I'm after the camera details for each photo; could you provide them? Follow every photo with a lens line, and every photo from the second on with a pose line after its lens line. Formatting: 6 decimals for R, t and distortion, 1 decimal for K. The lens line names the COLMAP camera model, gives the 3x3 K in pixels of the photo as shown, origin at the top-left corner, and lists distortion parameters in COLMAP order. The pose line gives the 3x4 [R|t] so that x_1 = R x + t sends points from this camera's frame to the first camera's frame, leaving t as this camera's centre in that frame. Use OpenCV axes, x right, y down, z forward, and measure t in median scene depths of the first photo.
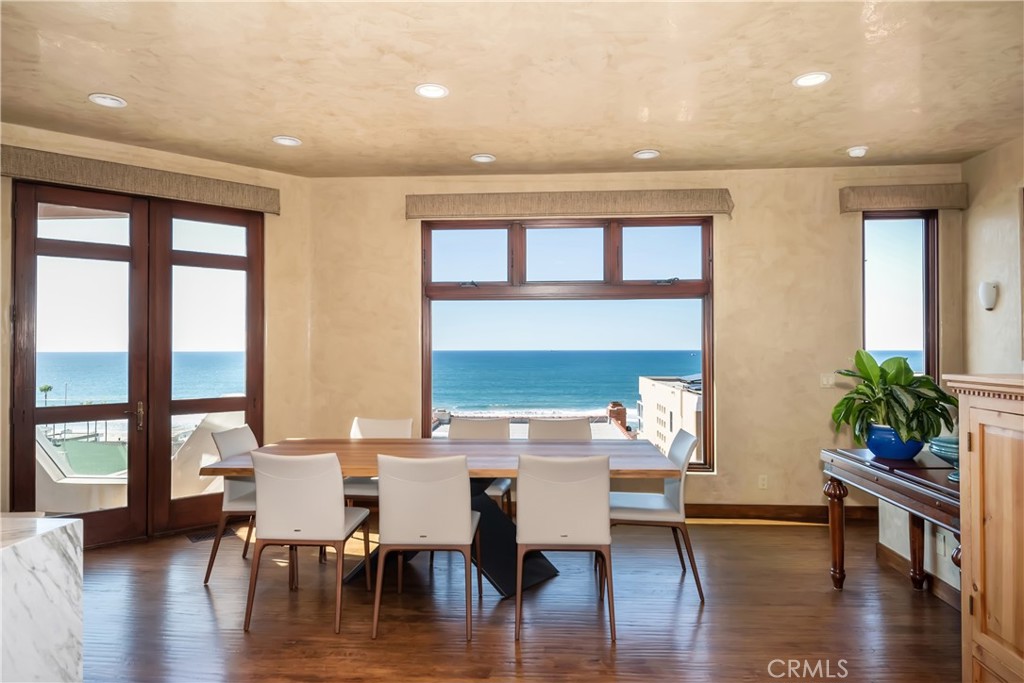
lens RADIAL K [[625.3, 0, 510.5], [0, 625.3, 345.1], [0, 0, 1]] dist [0.019986, -0.006522]
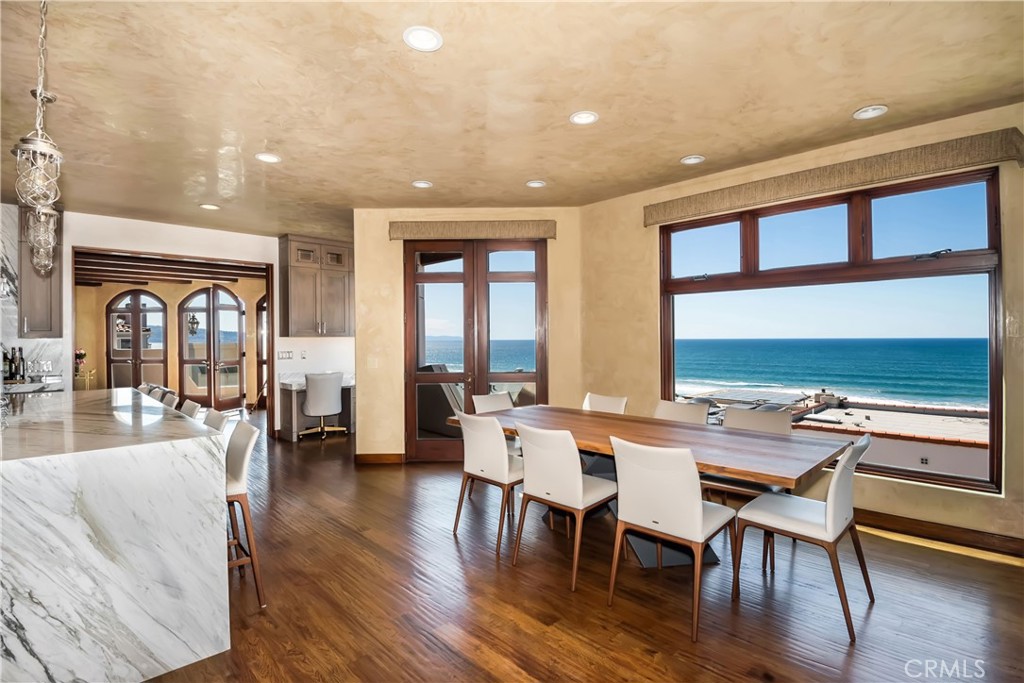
lens RADIAL K [[490.3, 0, 511.4], [0, 490.3, 341.3], [0, 0, 1]] dist [-0.019018, -0.002128]
pose [[0.750529, -0.000385, -0.660838, 0.259110], [0.008847, 0.999916, 0.009466, 0.001344], [0.660779, -0.012951, 0.750469, 0.153356]]
